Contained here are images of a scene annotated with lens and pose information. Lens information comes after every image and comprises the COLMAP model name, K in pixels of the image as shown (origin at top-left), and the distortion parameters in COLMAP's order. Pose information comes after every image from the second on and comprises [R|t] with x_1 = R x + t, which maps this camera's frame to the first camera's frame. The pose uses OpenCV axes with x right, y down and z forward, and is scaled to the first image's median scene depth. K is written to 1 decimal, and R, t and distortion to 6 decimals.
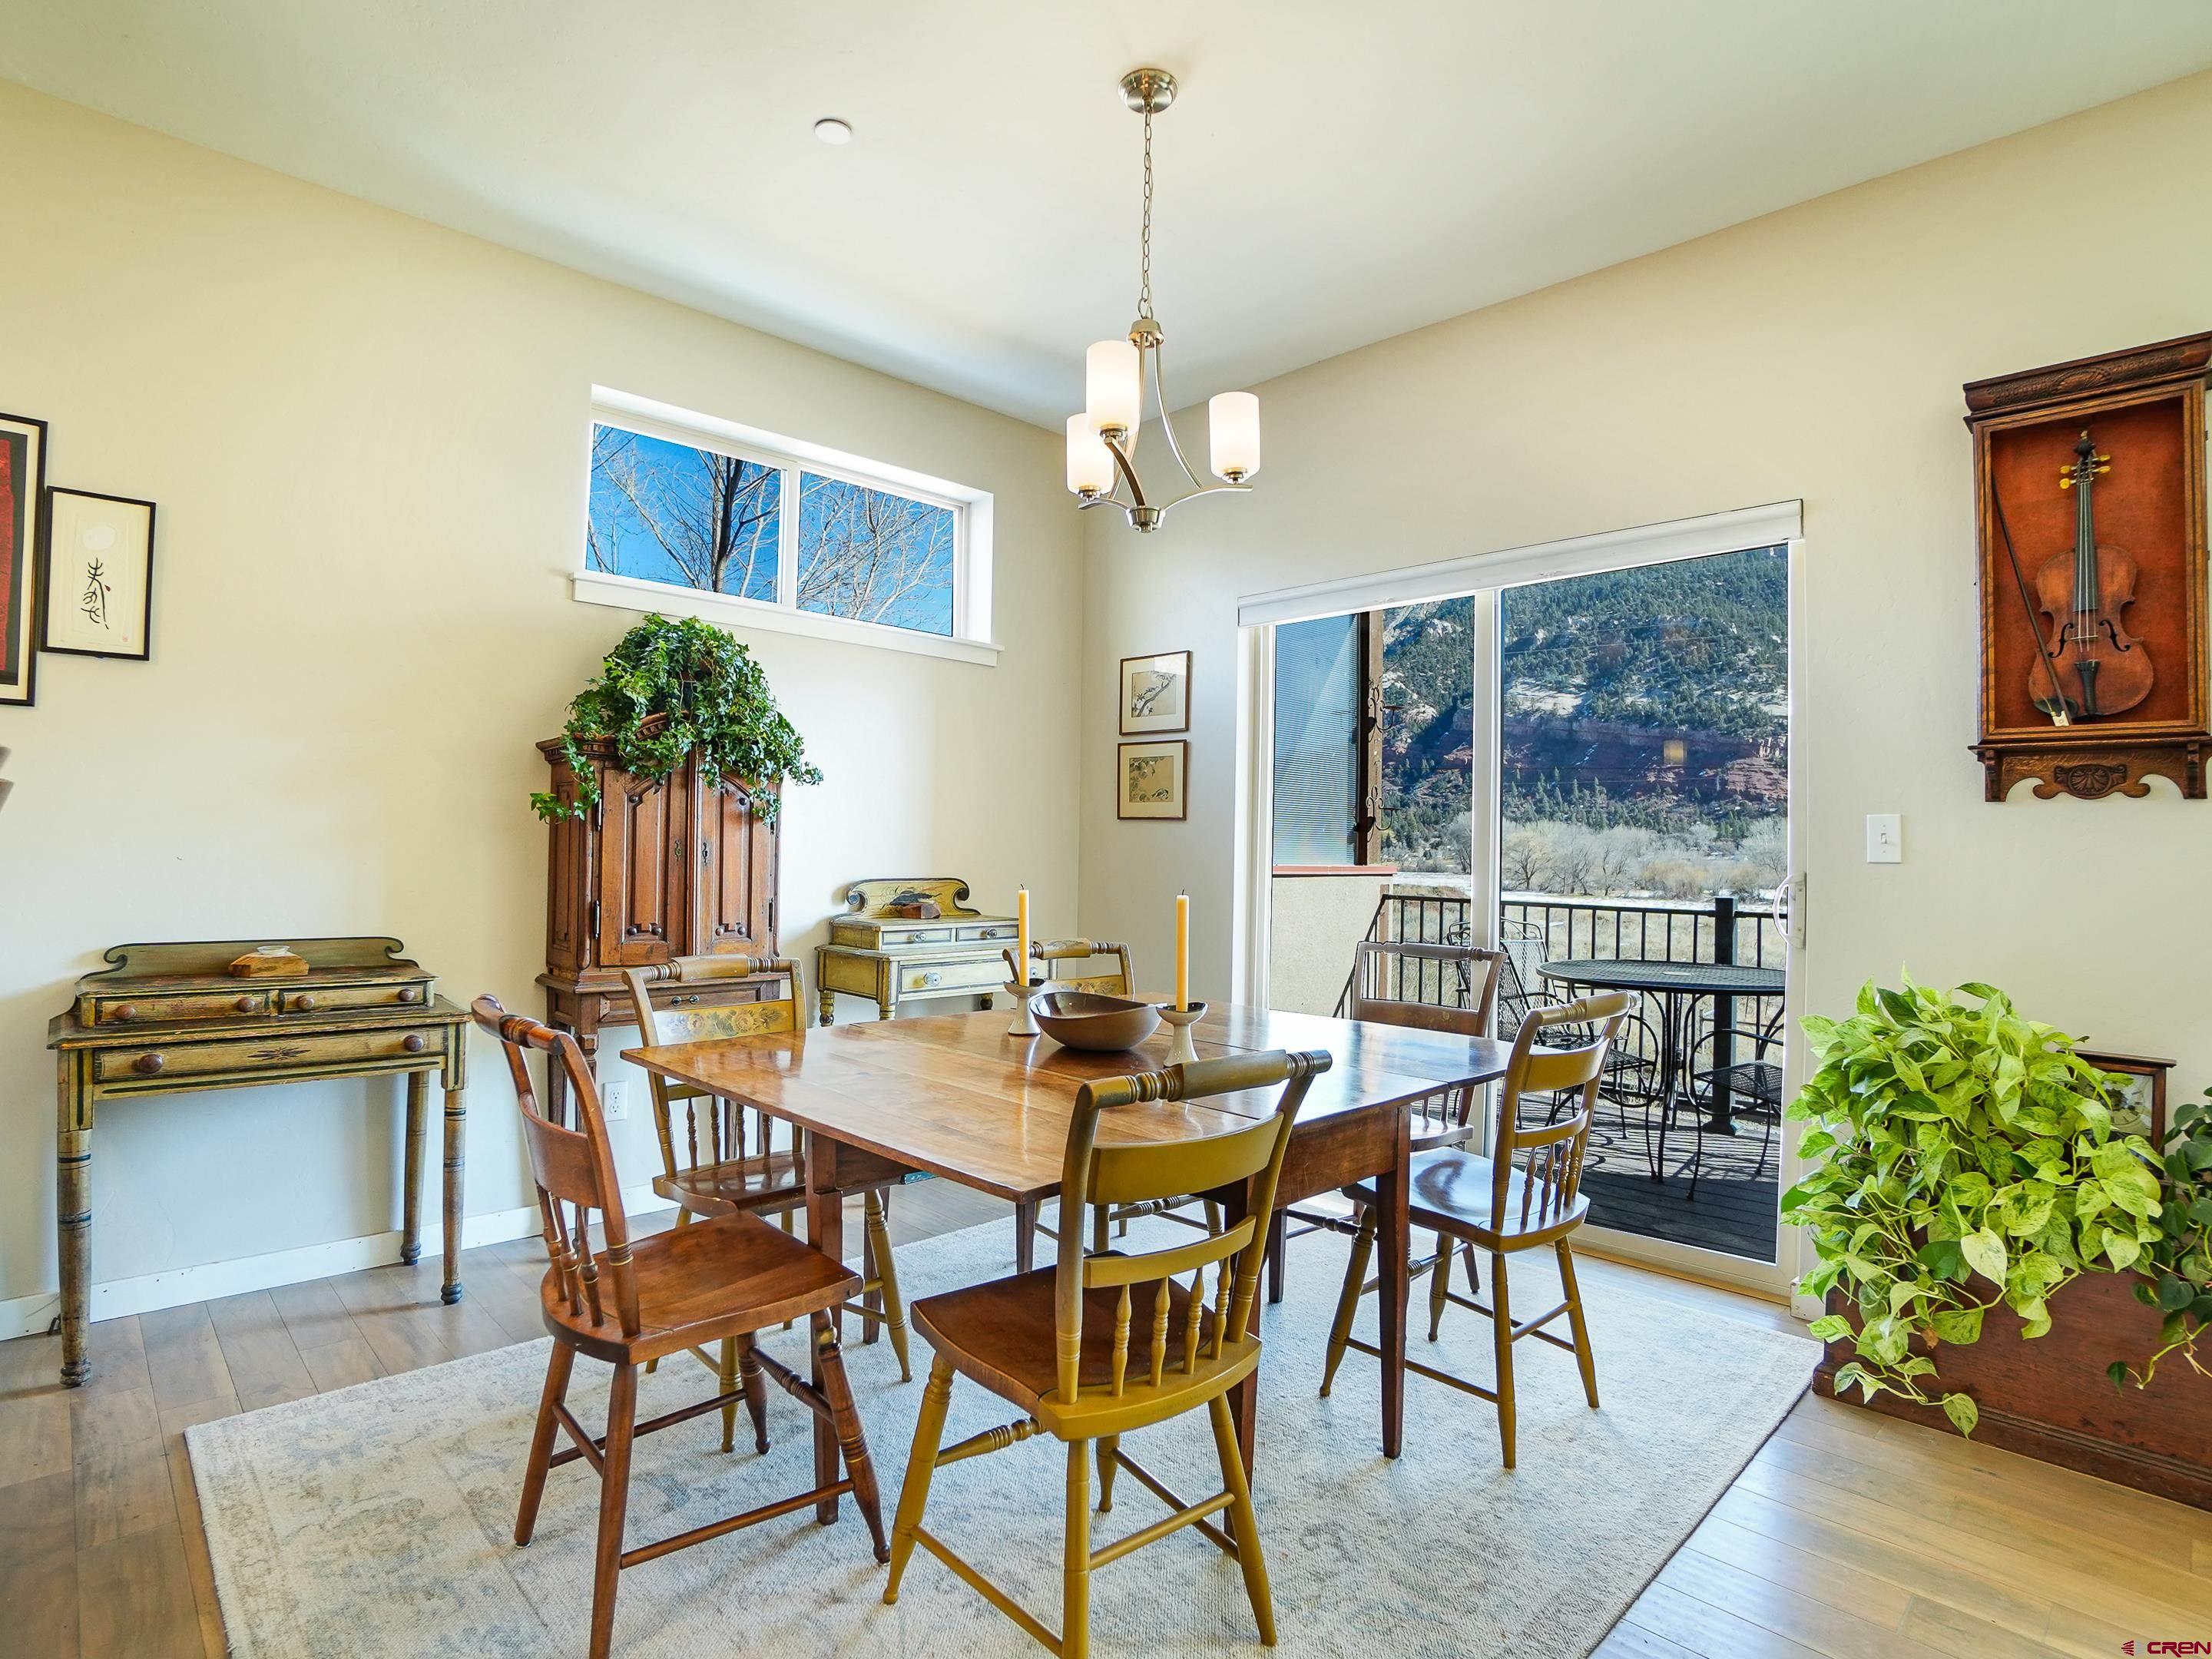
lens RADIAL K [[1150.3, 0, 1106.0], [0, 1150.3, 829.5], [0, 0, 1]] dist [-0.073183, 0.020067]
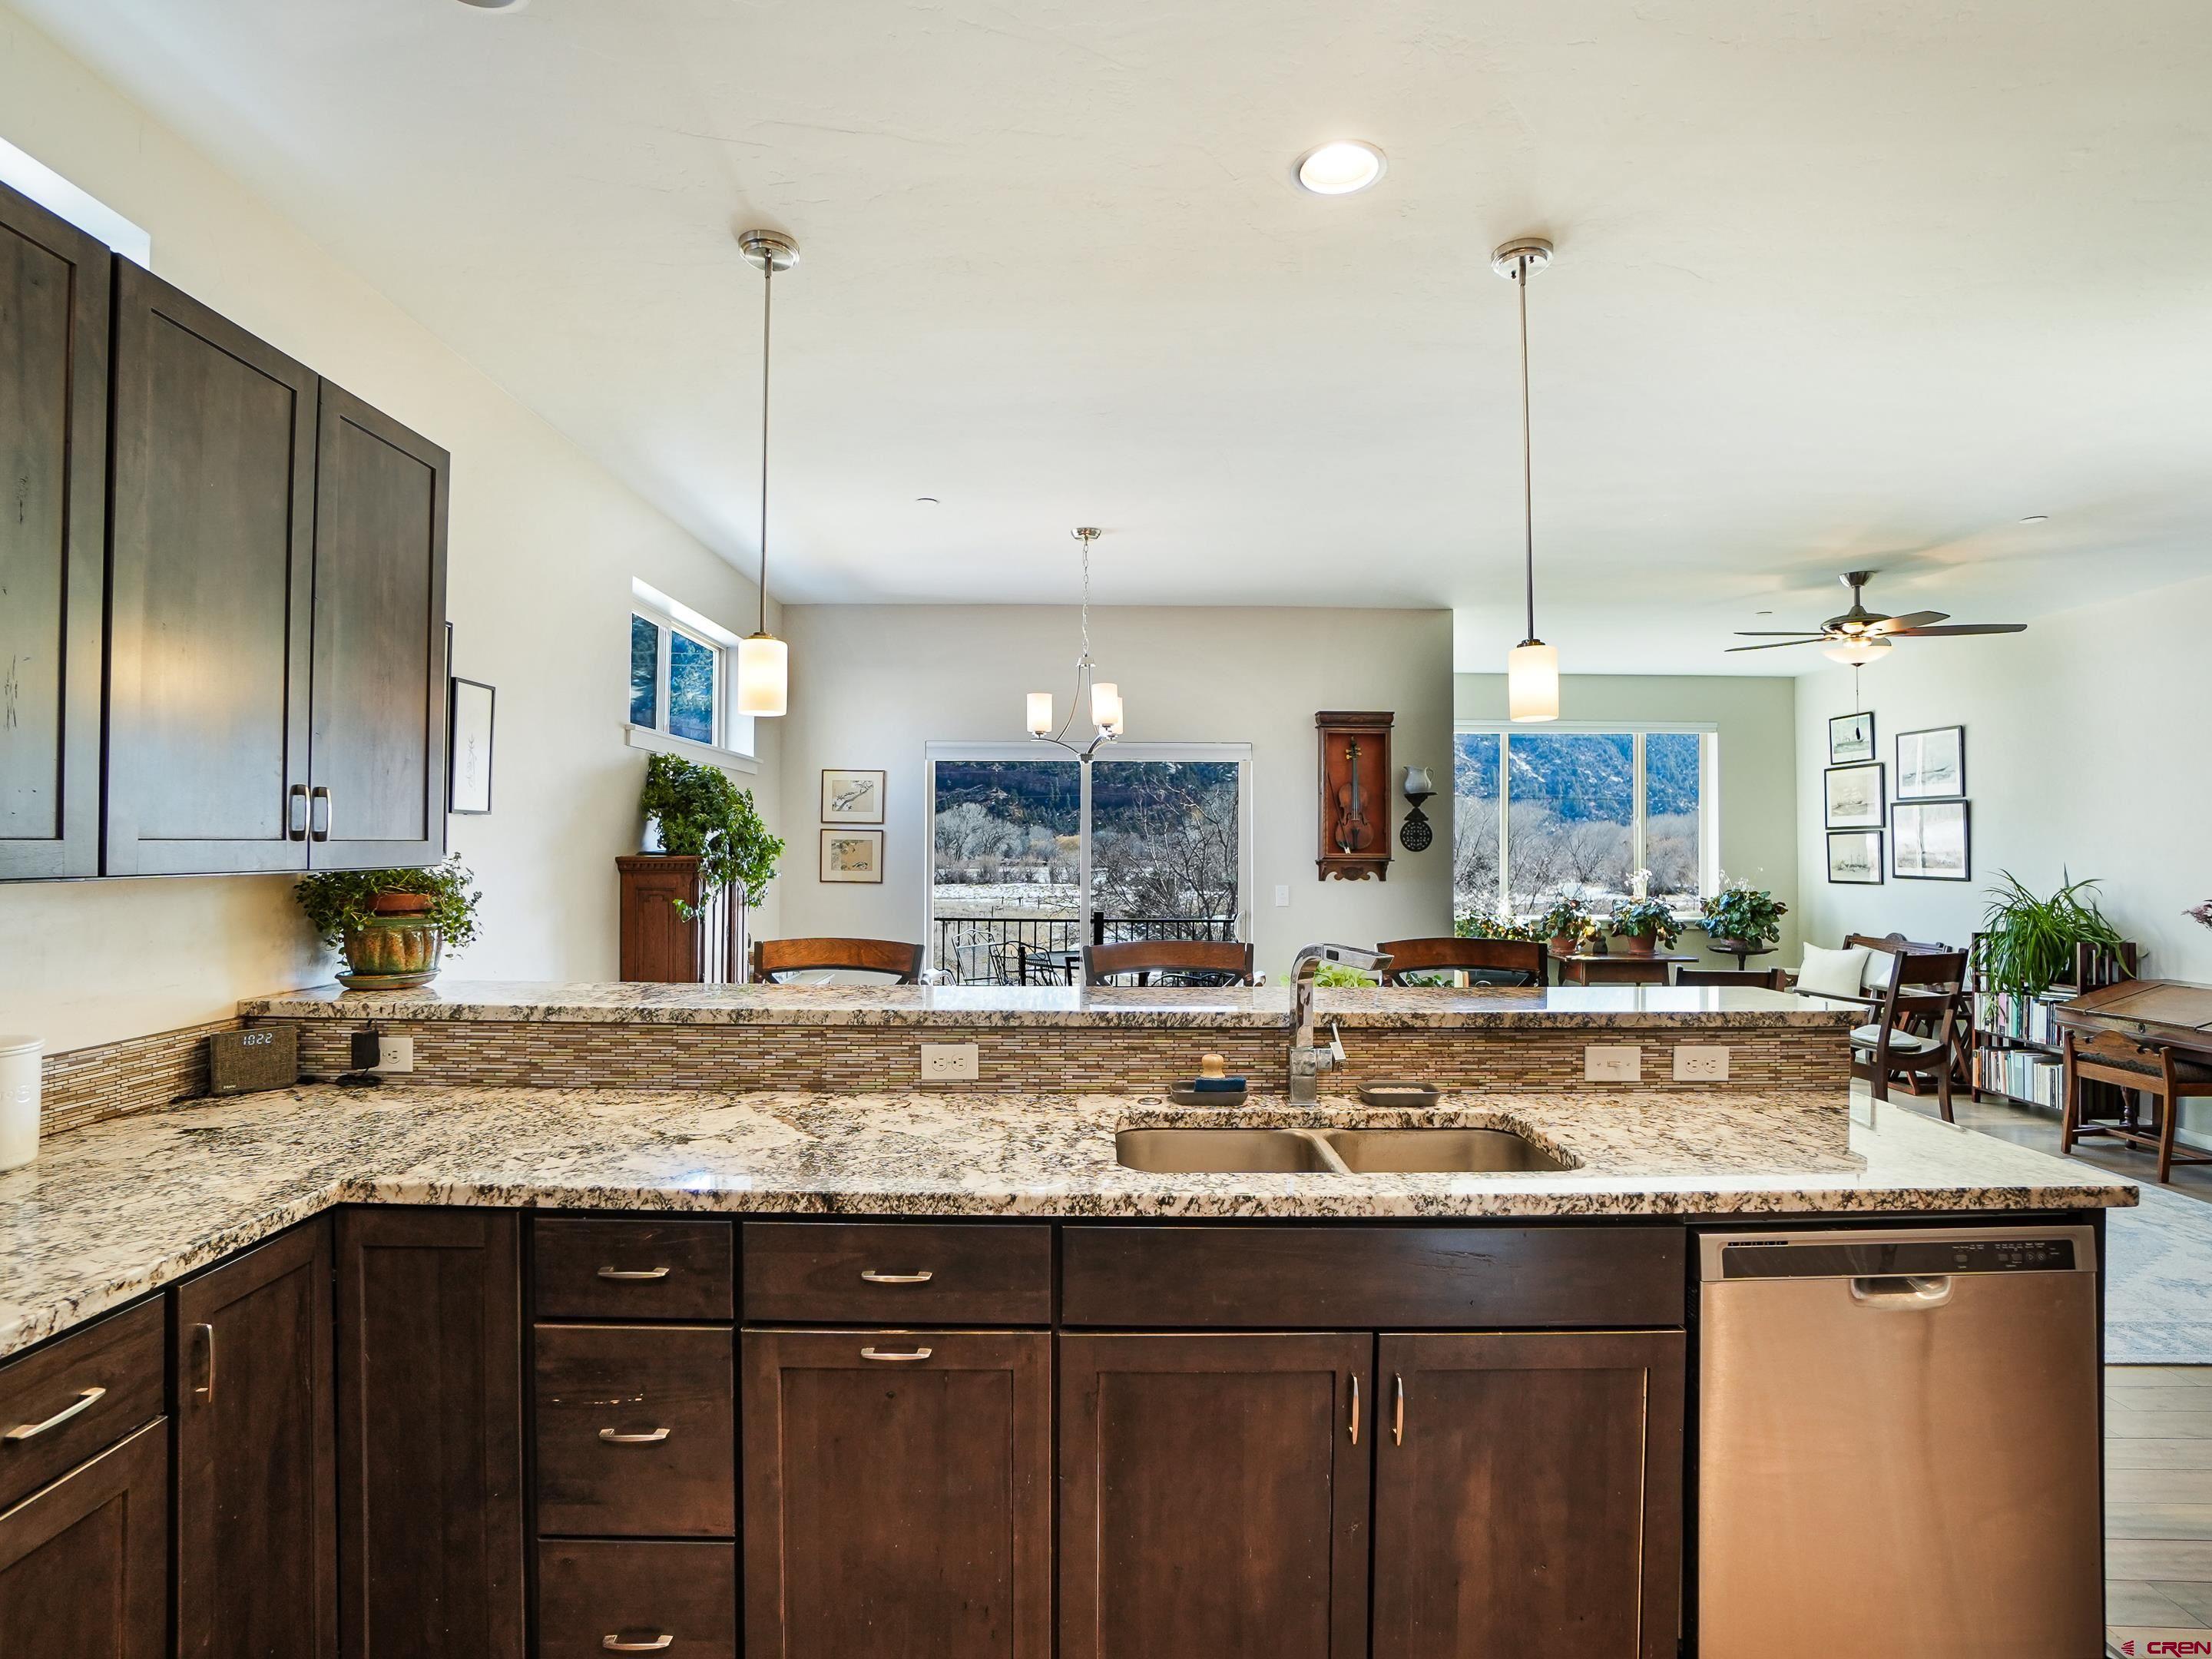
lens RADIAL K [[1077.1, 0, 1106.0], [0, 1077.1, 829.5], [0, 0, 1]] dist [-0.057870, 0.018956]
pose [[0.706352, 0.001018, 0.707860, -1.248320], [-0.007344, 0.999956, 0.005891, -0.153459], [-0.707822, -0.009360, 0.706329, -0.356525]]
